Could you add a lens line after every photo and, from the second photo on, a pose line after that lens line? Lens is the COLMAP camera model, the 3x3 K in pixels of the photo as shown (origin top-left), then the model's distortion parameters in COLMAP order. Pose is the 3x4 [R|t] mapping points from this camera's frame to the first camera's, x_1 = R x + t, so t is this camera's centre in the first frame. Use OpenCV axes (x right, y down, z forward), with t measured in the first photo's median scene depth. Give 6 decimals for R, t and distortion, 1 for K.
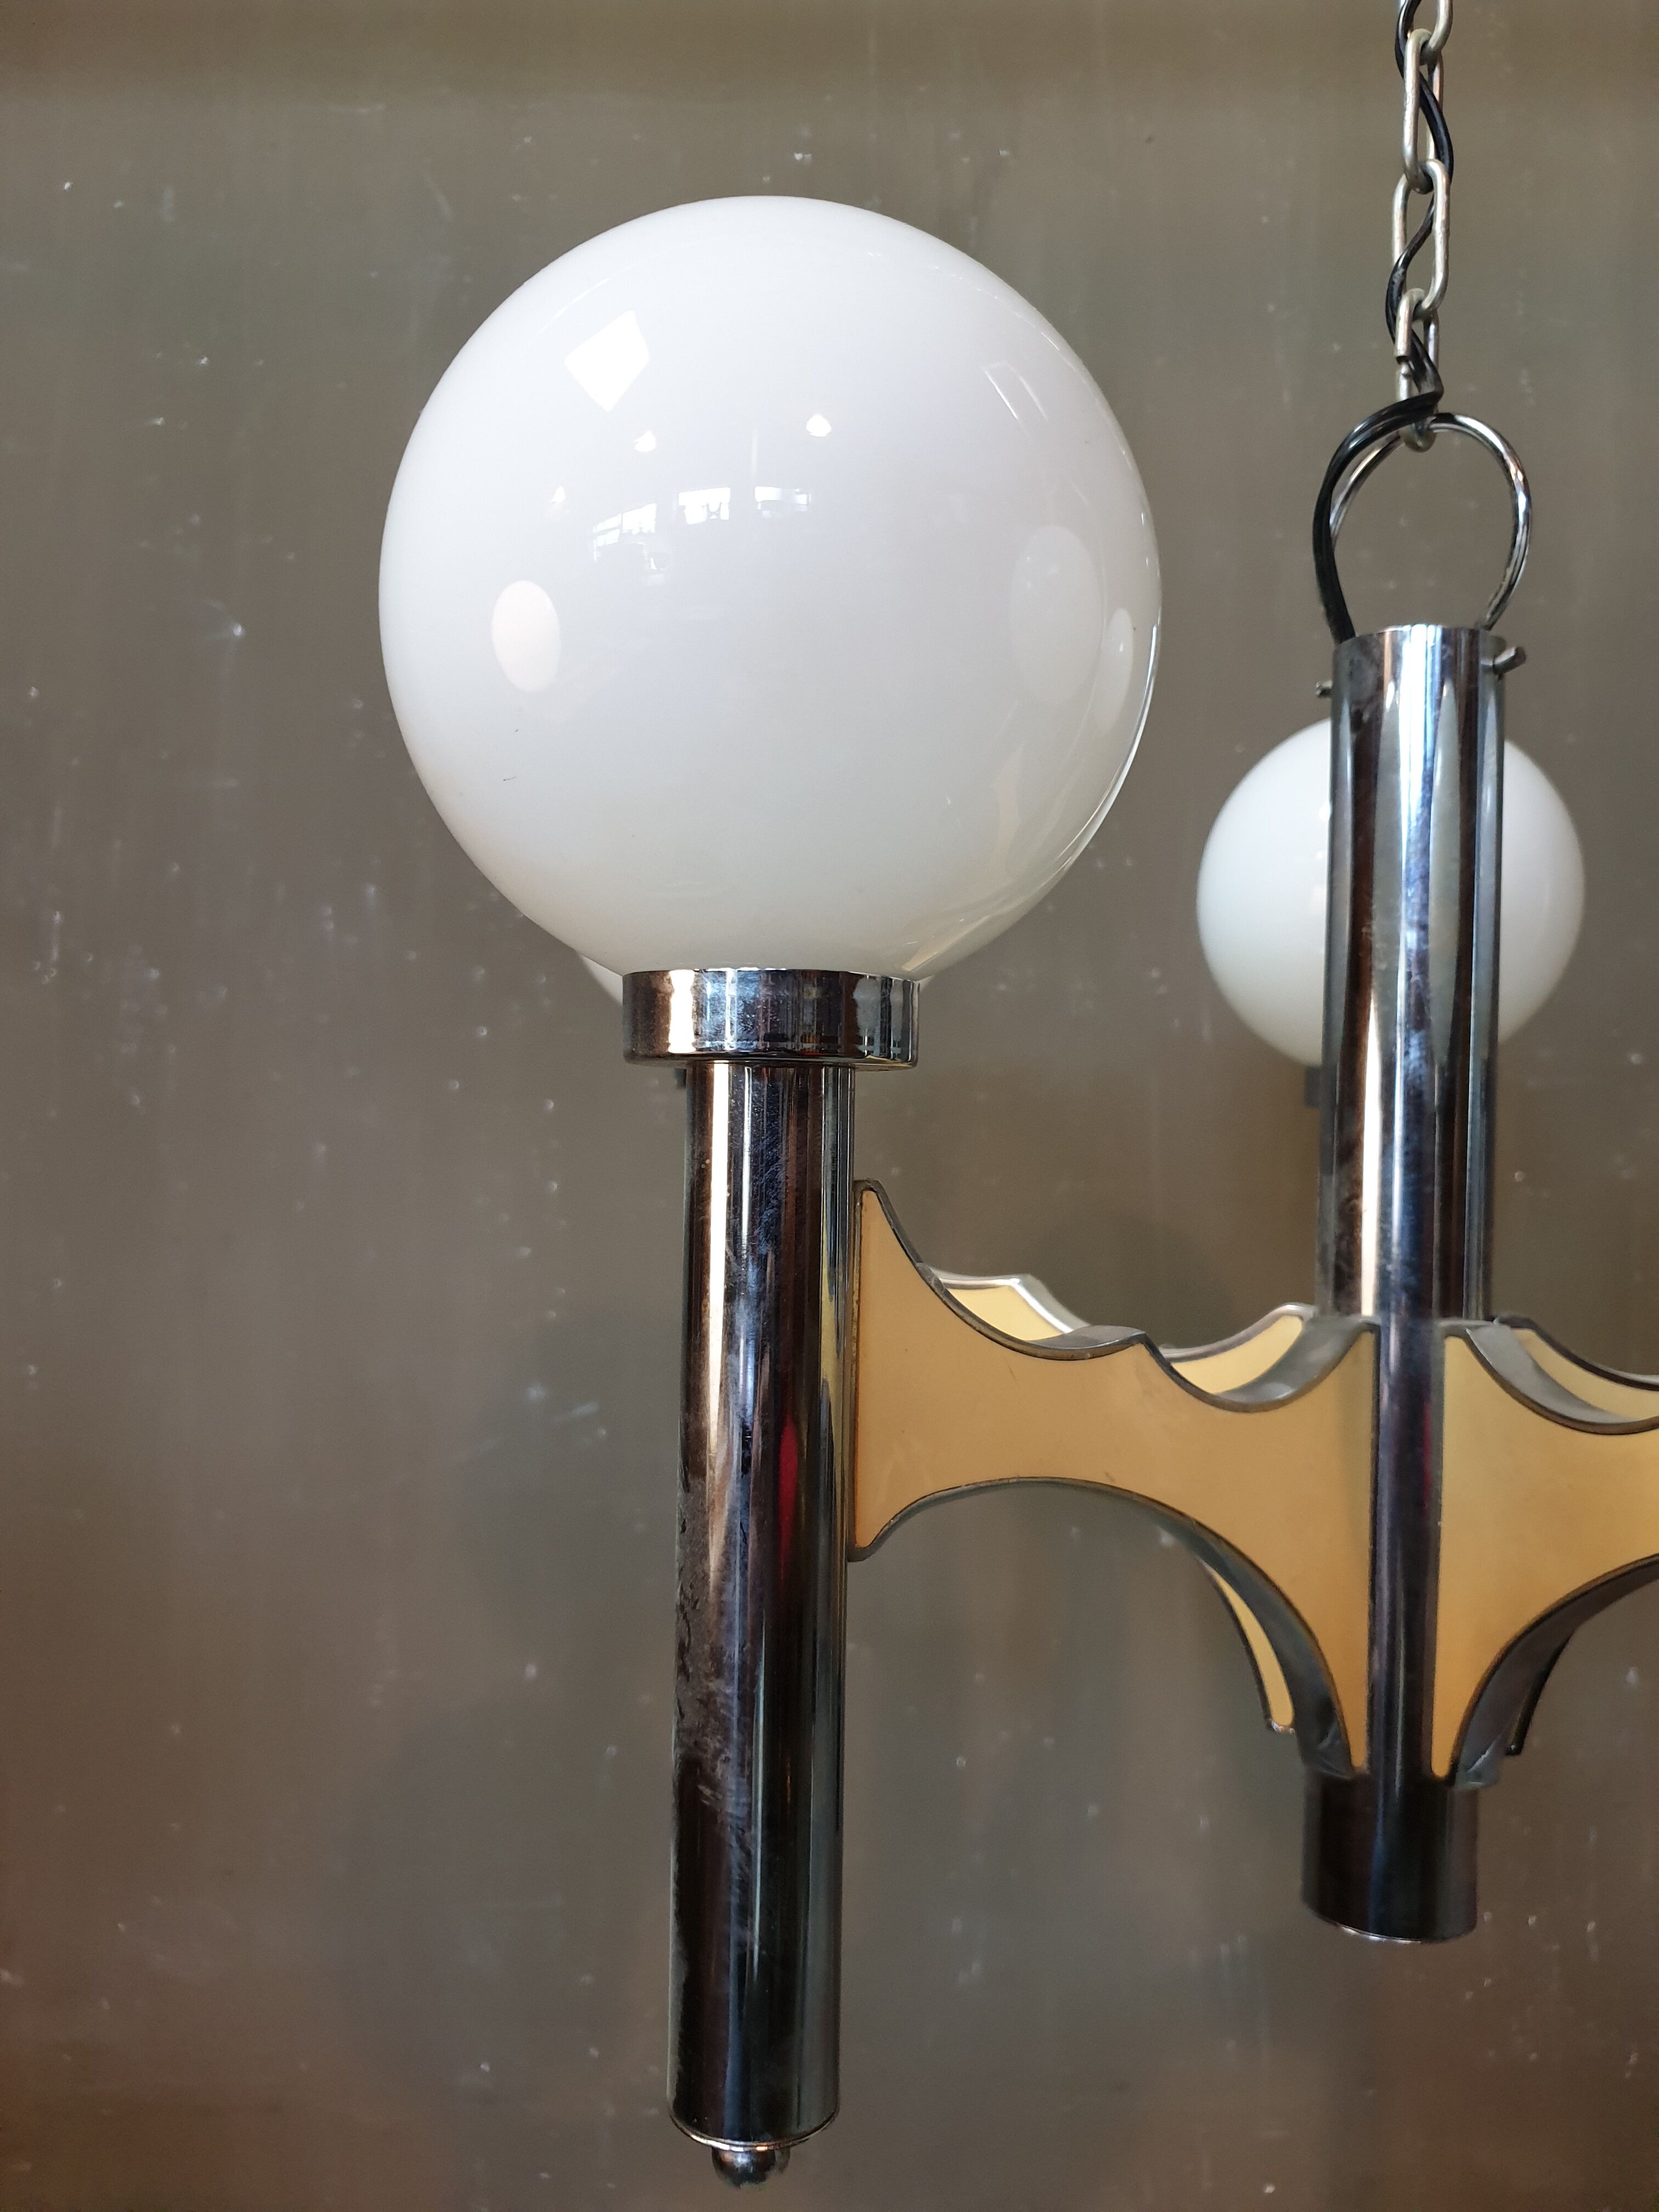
lens RADIAL K [[1680.7, 0, 838.1], [0, 1680.7, 1129.3], [0, 0, 1]] dist [0.007045, 0.004945]
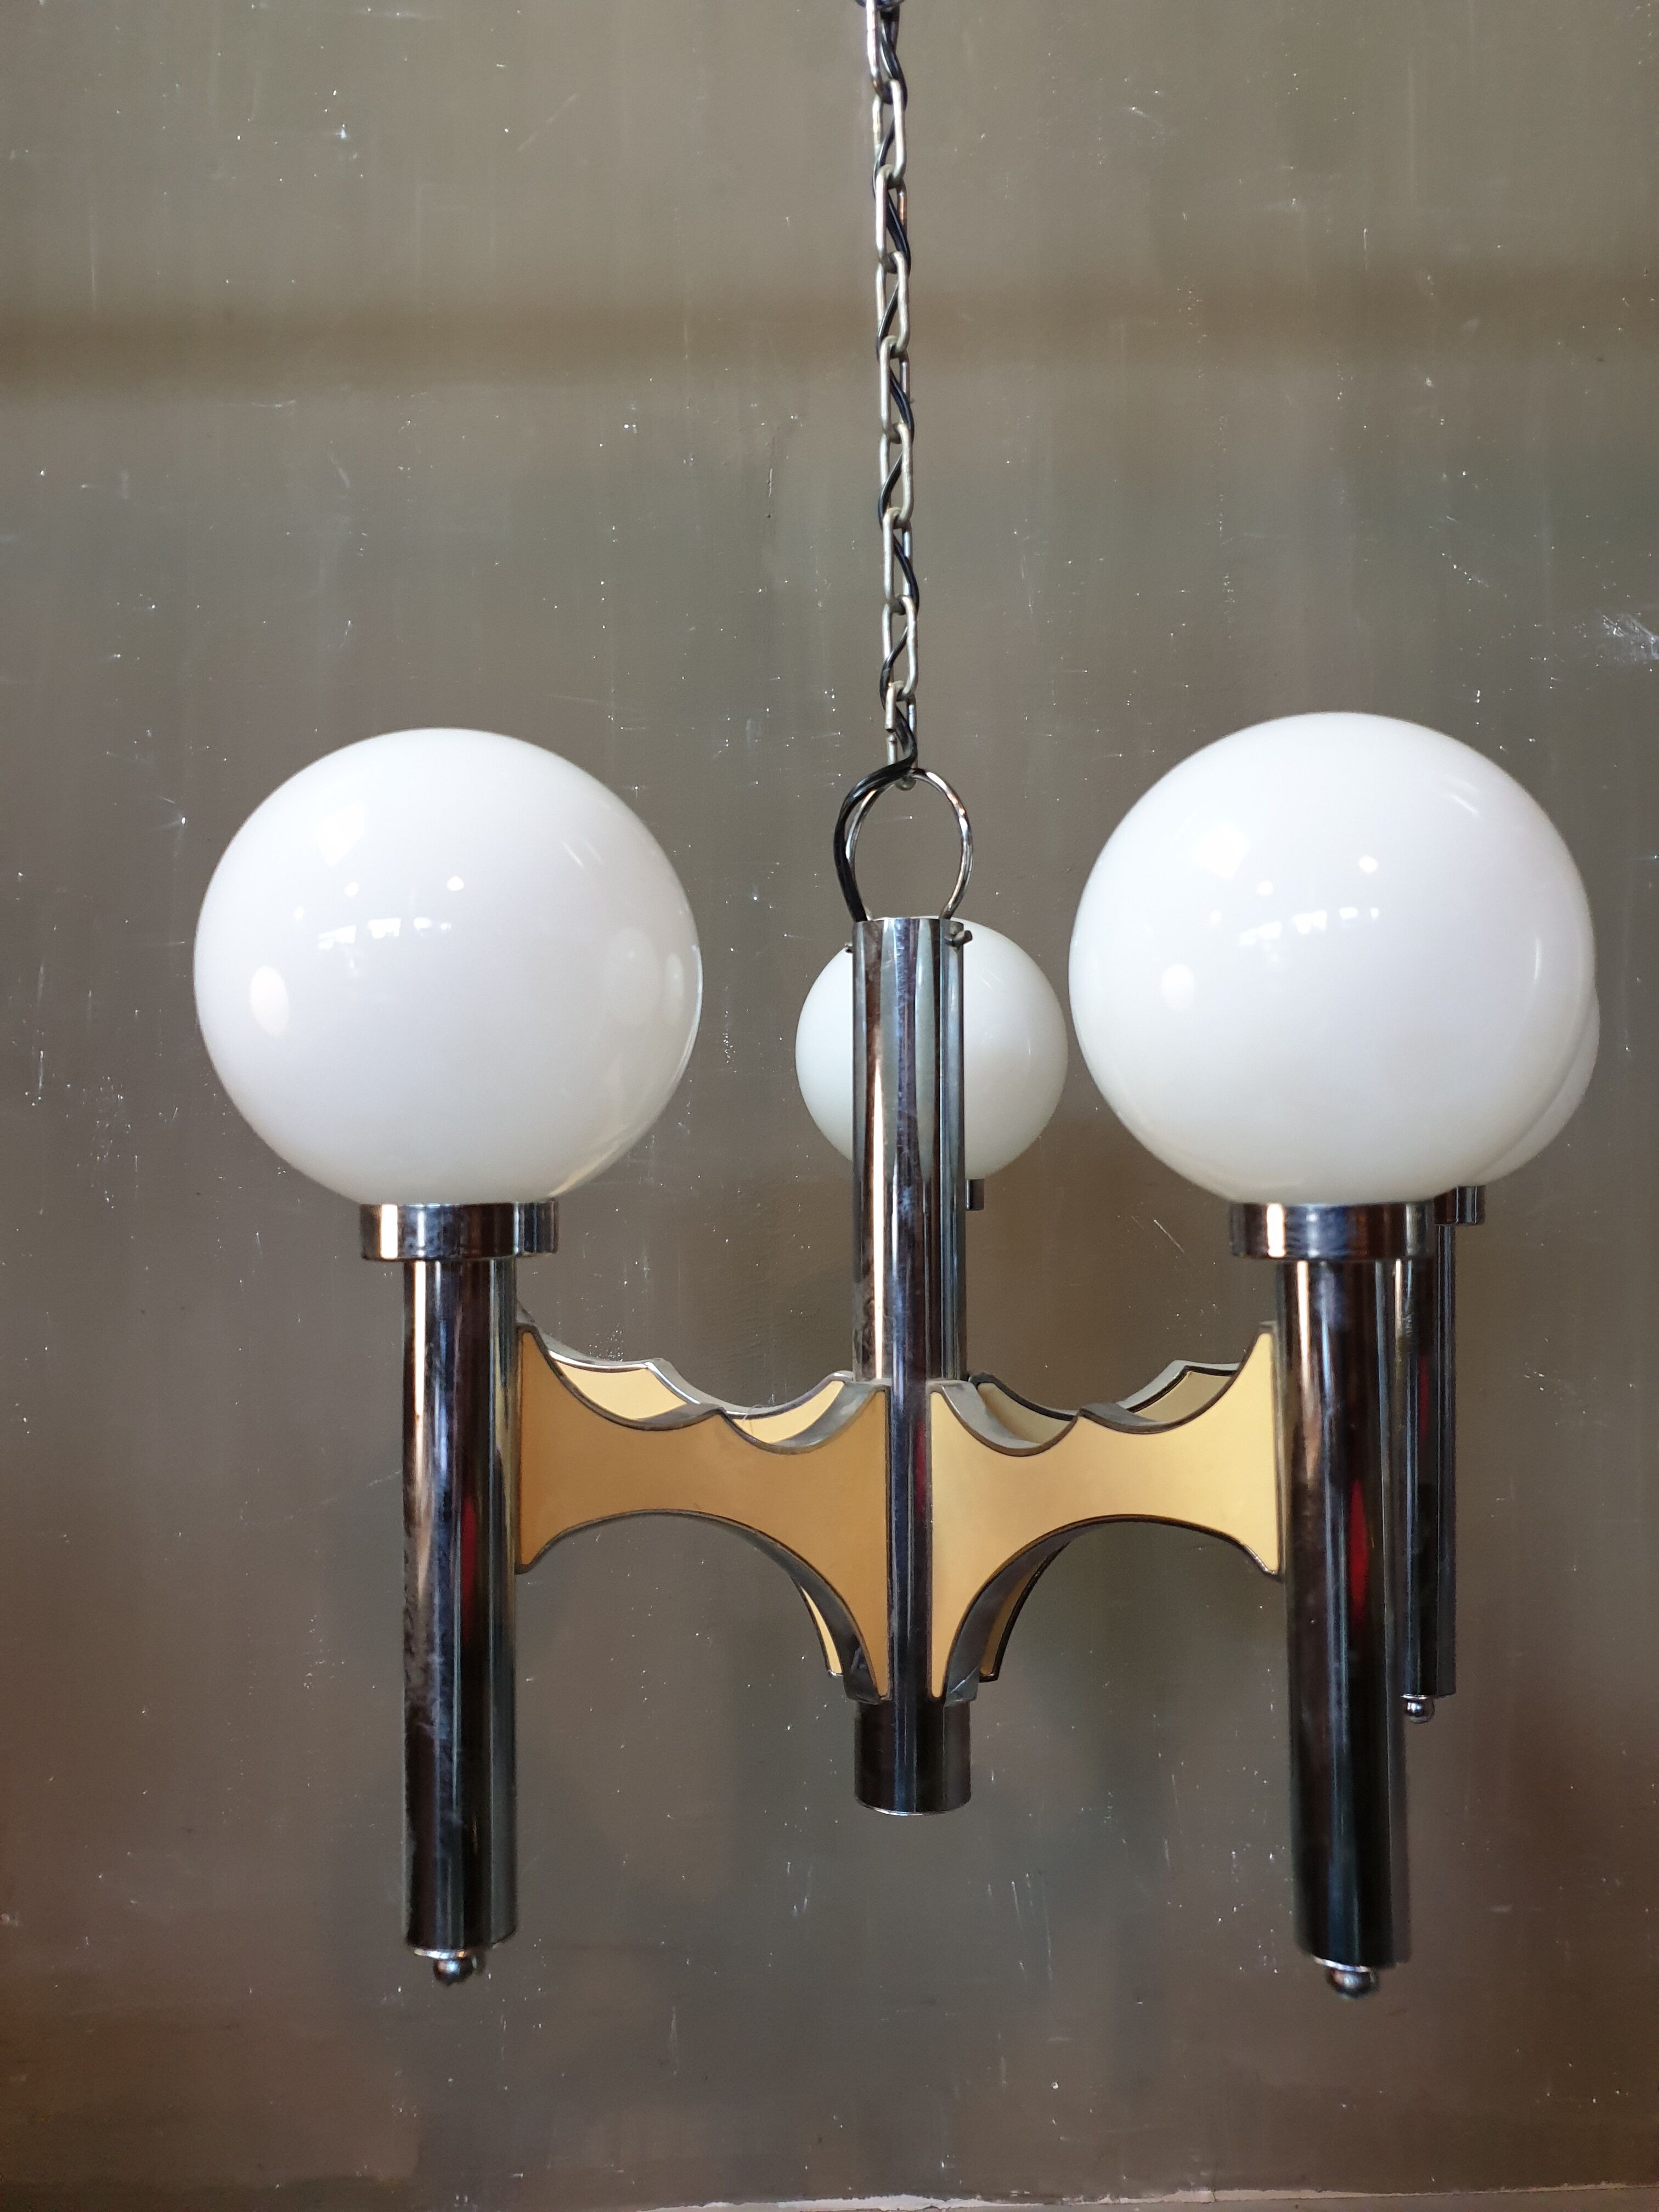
lens RADIAL K [[1680.7, 0, 843.9], [0, 1680.7, 1061.9], [0, 0, 1]] dist [0.007045, 0.004945]
pose [[0.983317, -0.017809, 0.181027, 0.025023], [0.026742, 0.998536, -0.047024, -0.108681], [-0.179925, 0.051080, 0.982353, -0.490210]]
